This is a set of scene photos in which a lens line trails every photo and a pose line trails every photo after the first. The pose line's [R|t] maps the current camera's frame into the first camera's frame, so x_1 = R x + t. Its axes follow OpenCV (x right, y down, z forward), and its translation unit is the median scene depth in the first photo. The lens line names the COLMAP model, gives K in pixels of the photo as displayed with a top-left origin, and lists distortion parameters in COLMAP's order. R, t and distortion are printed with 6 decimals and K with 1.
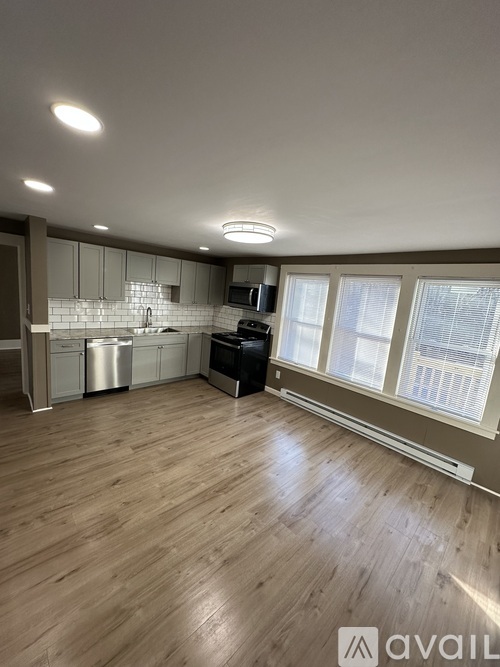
lens RADIAL K [[267.0, 0, 250.0], [0, 267.0, 333.5], [0, 0, 1]] dist [-0.009097, -0.000139]
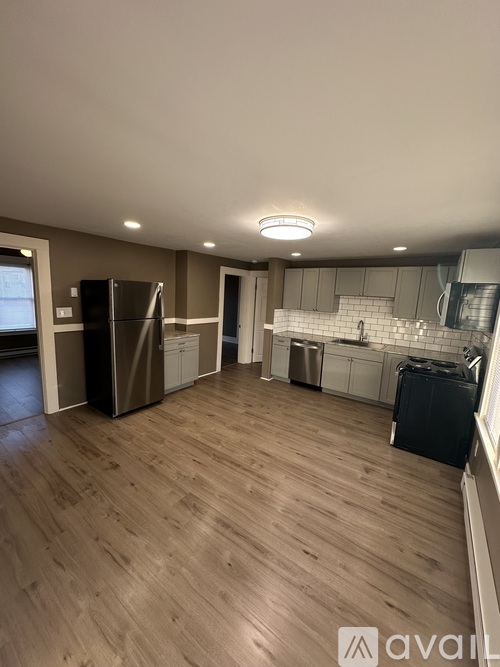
lens RADIAL K [[267.0, 0, 250.0], [0, 267.0, 333.5], [0, 0, 1]] dist [-0.009097, -0.000139]
pose [[0.174274, 0.062903, -0.982686, 0.743881], [-0.183966, 0.982467, 0.030264, -0.006263], [0.967360, 0.175506, 0.182790, 0.595616]]
